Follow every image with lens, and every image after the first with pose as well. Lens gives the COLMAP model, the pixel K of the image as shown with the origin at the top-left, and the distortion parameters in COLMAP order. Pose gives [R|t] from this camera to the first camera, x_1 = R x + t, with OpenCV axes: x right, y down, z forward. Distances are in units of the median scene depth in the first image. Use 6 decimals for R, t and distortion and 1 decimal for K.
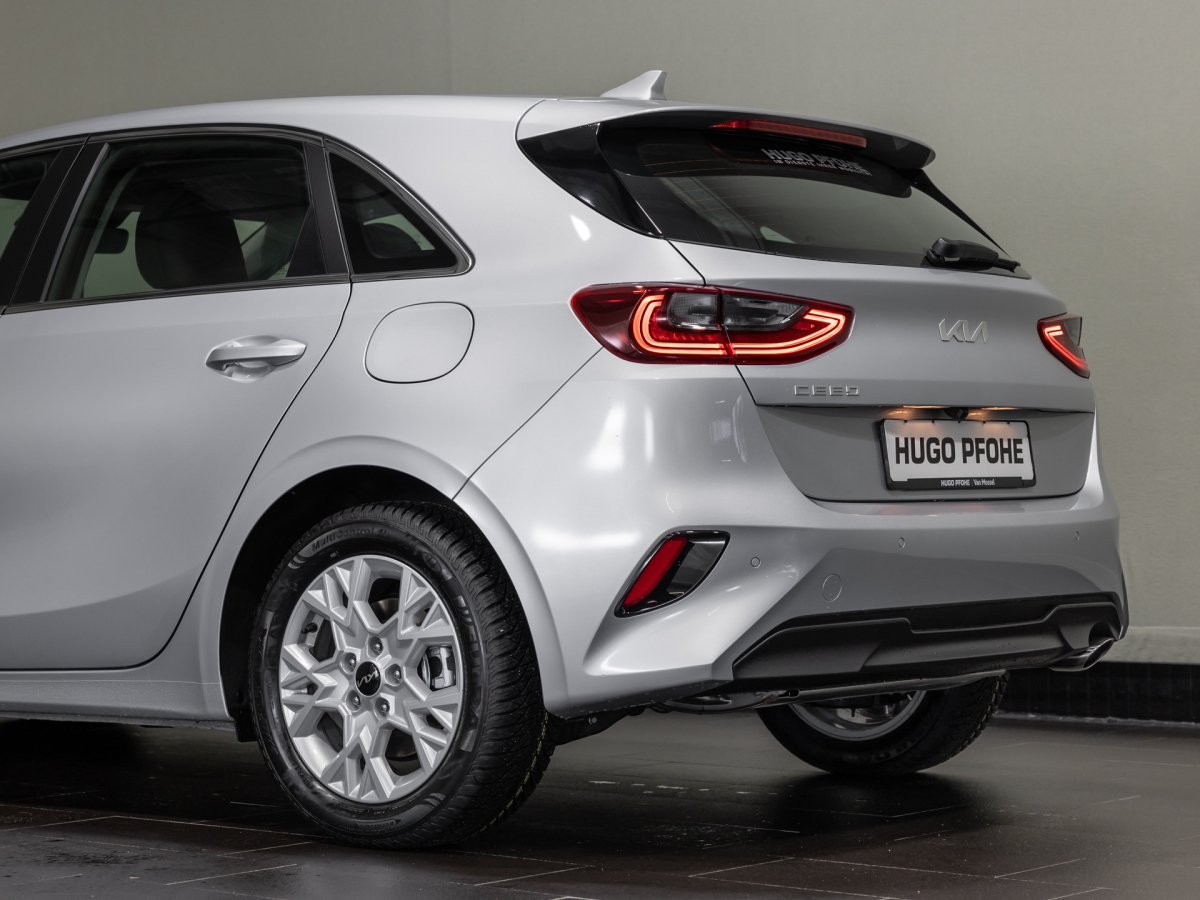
lens RADIAL K [[2945.8, 0, 600.0], [0, 2945.8, 450.0], [0, 0, 1]] dist [-0.033873, 0.169380]
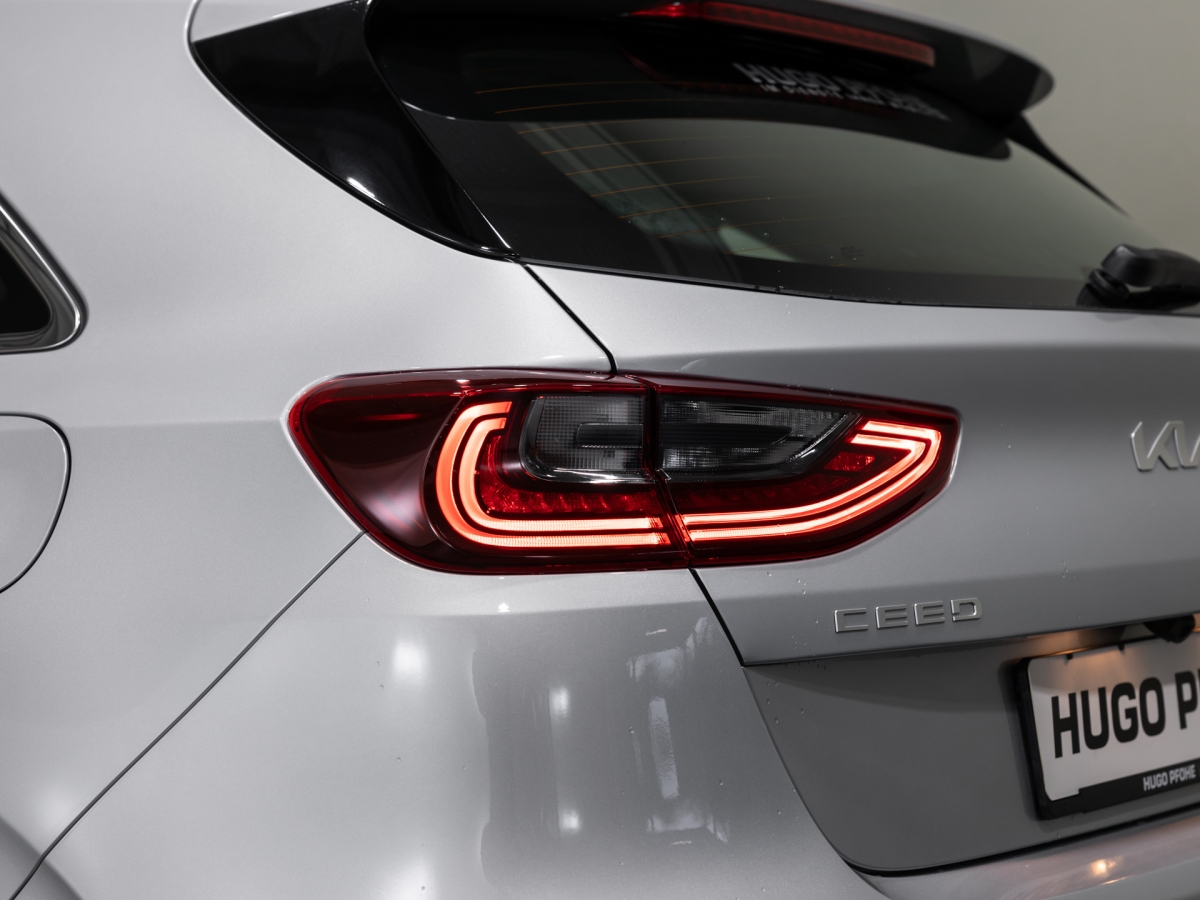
lens RADIAL K [[2658.3, 0, 600.0], [0, 2658.3, 450.0], [0, 0, 1]] dist [0.054777, -0.112216]
pose [[0.999631, -0.017503, 0.020758, 0.024783], [0.017345, 0.999819, 0.007801, -0.046136], [-0.020890, -0.007439, 0.999754, 0.603709]]
